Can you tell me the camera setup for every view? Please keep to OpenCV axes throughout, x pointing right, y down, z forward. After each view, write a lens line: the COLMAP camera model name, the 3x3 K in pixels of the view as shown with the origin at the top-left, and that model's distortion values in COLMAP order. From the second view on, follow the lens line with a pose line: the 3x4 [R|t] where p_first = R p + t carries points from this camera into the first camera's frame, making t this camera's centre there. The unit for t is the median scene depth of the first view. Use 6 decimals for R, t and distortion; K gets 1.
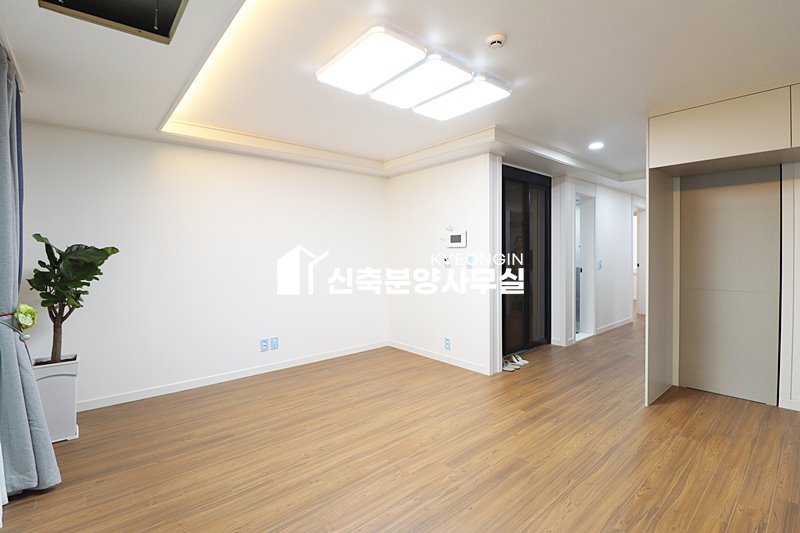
lens RADIAL K [[374.5, 0, 402.1], [0, 374.5, 259.8], [0, 0, 1]] dist [-0.004457, -0.001106]
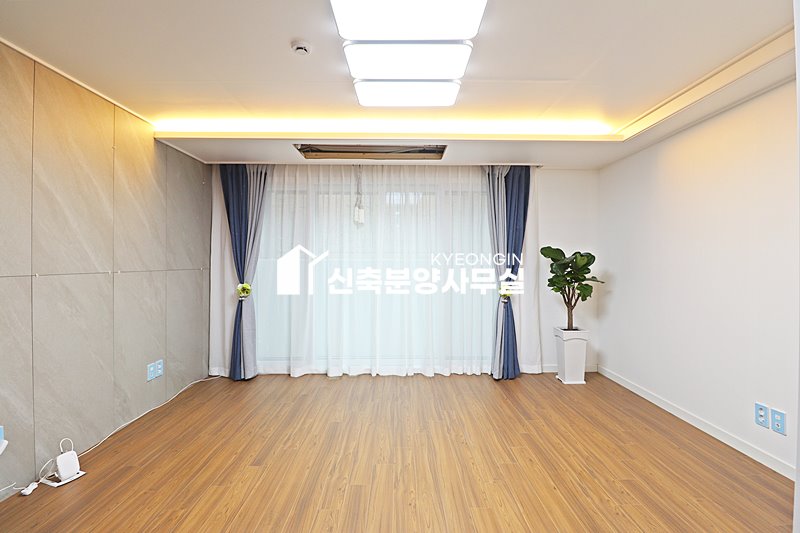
lens RADIAL K [[374.5, 0, 402.0], [0, 374.5, 262.3], [0, 0, 1]] dist [-0.004457, -0.001106]
pose [[-0.651766, 0.009132, -0.758365, 0.750924], [-0.007882, 0.999792, 0.018812, -0.024163], [0.758379, 0.018239, -0.651558, 1.674667]]
